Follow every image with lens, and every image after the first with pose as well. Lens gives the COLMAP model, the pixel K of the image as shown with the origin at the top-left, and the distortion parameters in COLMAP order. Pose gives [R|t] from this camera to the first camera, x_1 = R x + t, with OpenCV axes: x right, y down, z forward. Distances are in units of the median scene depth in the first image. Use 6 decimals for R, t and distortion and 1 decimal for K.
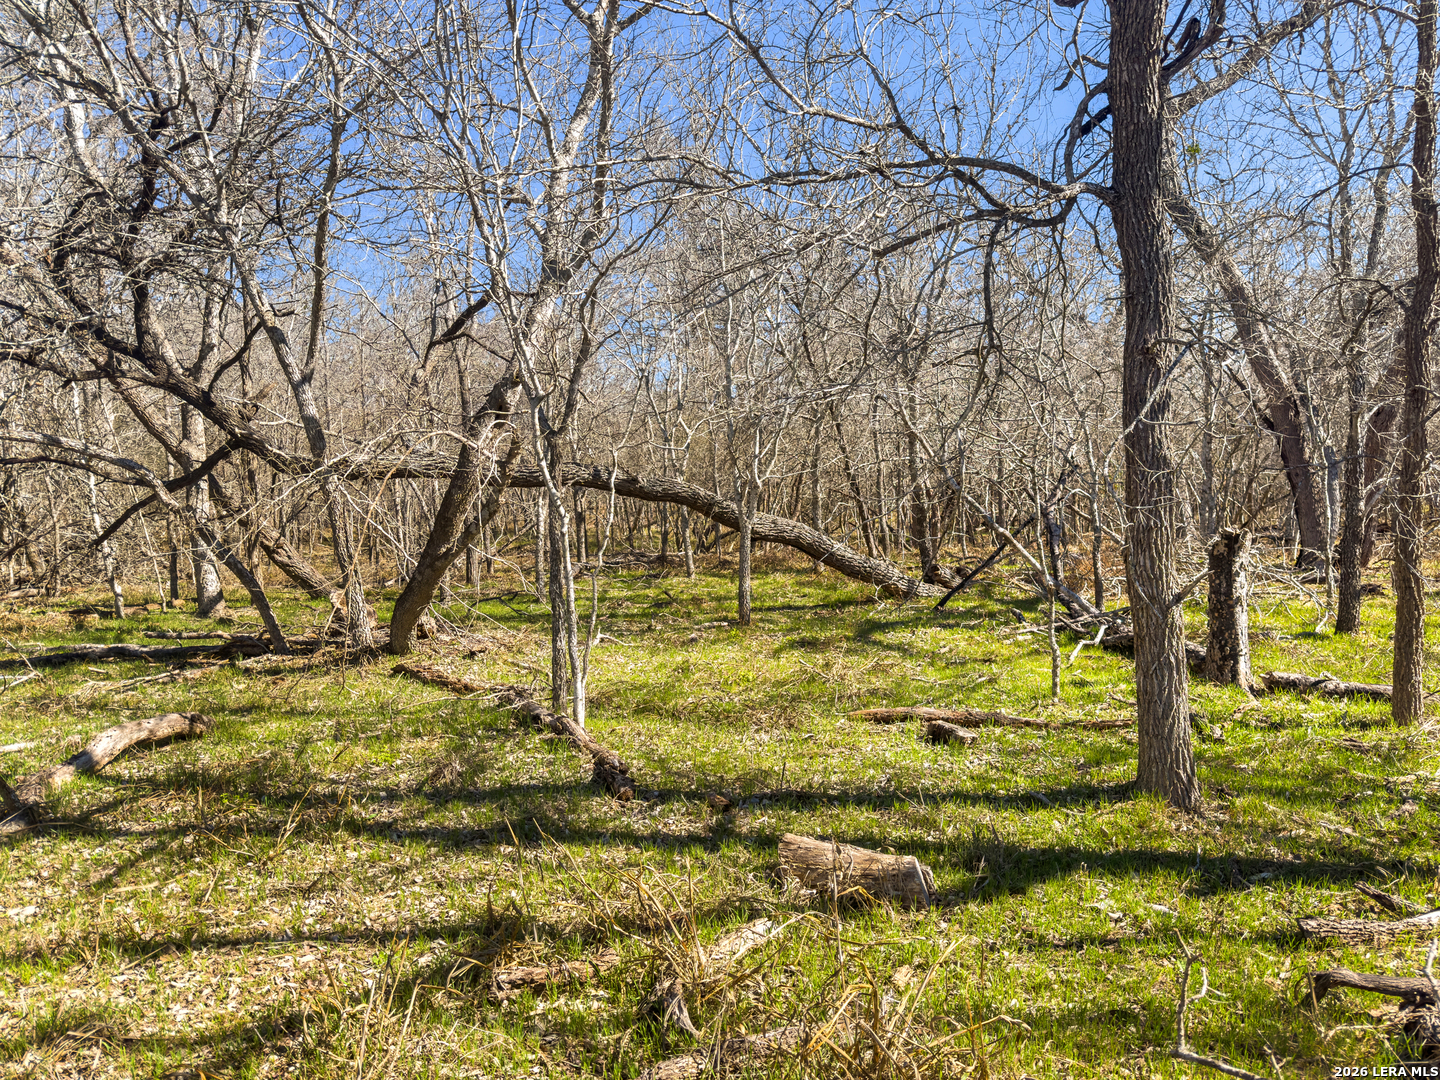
lens RADIAL K [[1020.5, 0, 725.5], [0, 1020.5, 538.7], [0, 0, 1]] dist [-0.029122, 0.030383]
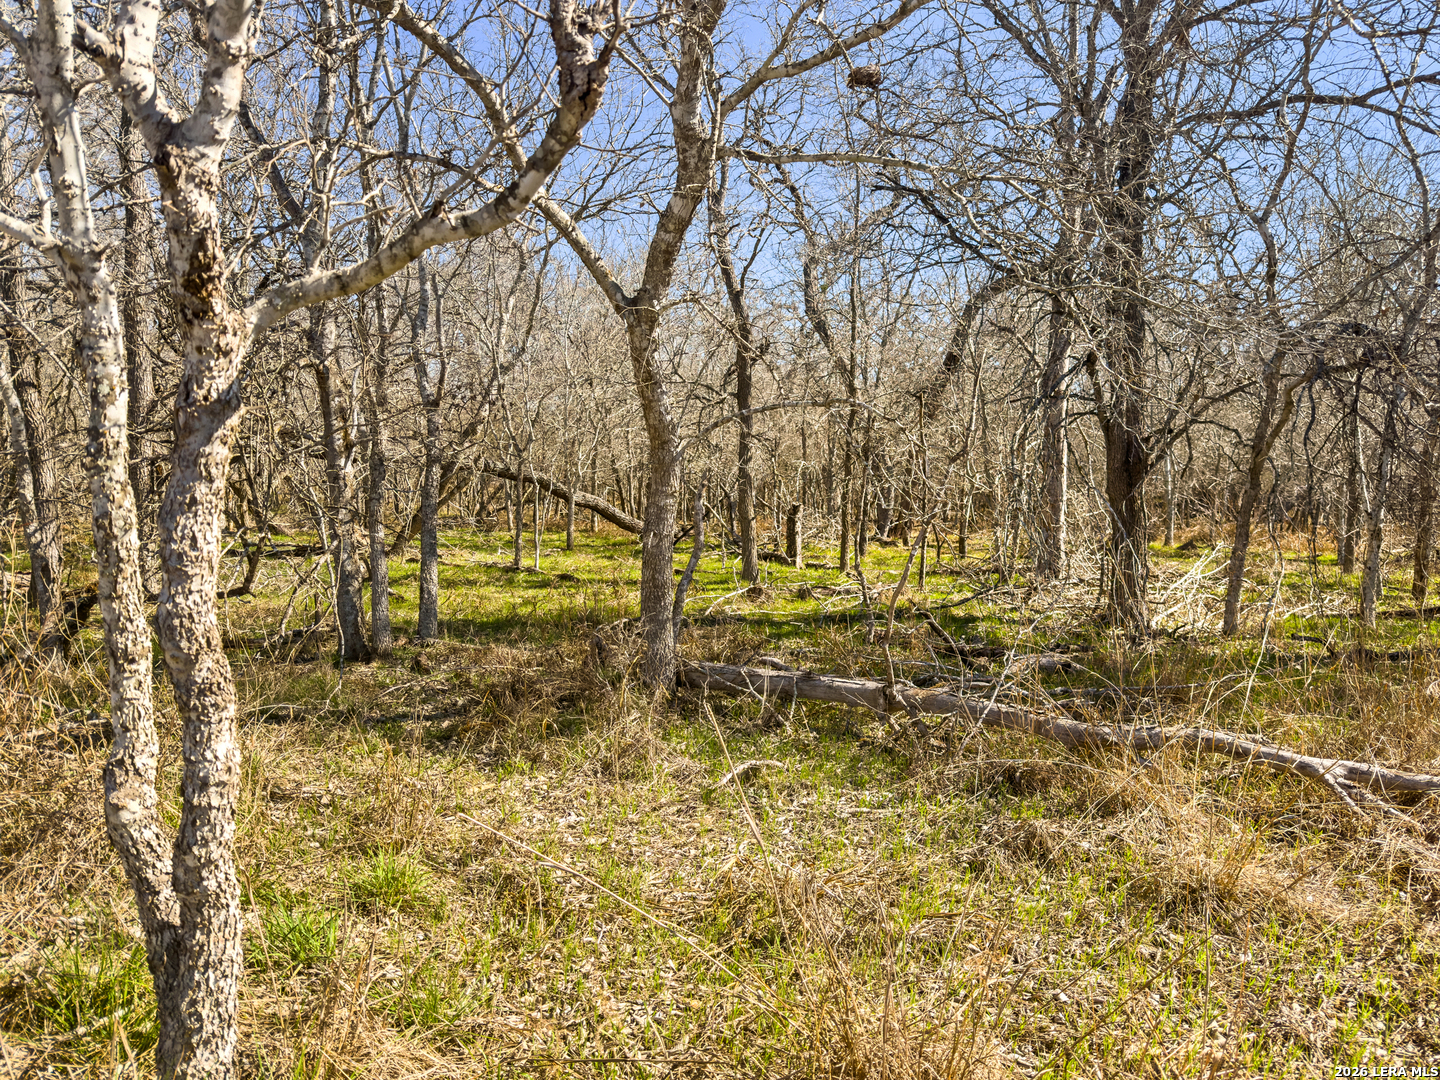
lens RADIAL K [[1020.5, 0, 730.4], [0, 1020.5, 548.1], [0, 0, 1]] dist [-0.029122, 0.030383]
pose [[0.960672, 0.025272, 0.276535, -0.243159], [-0.030788, 0.999404, 0.015624, 0.048001], [-0.275975, -0.023524, 0.960877, -0.979934]]
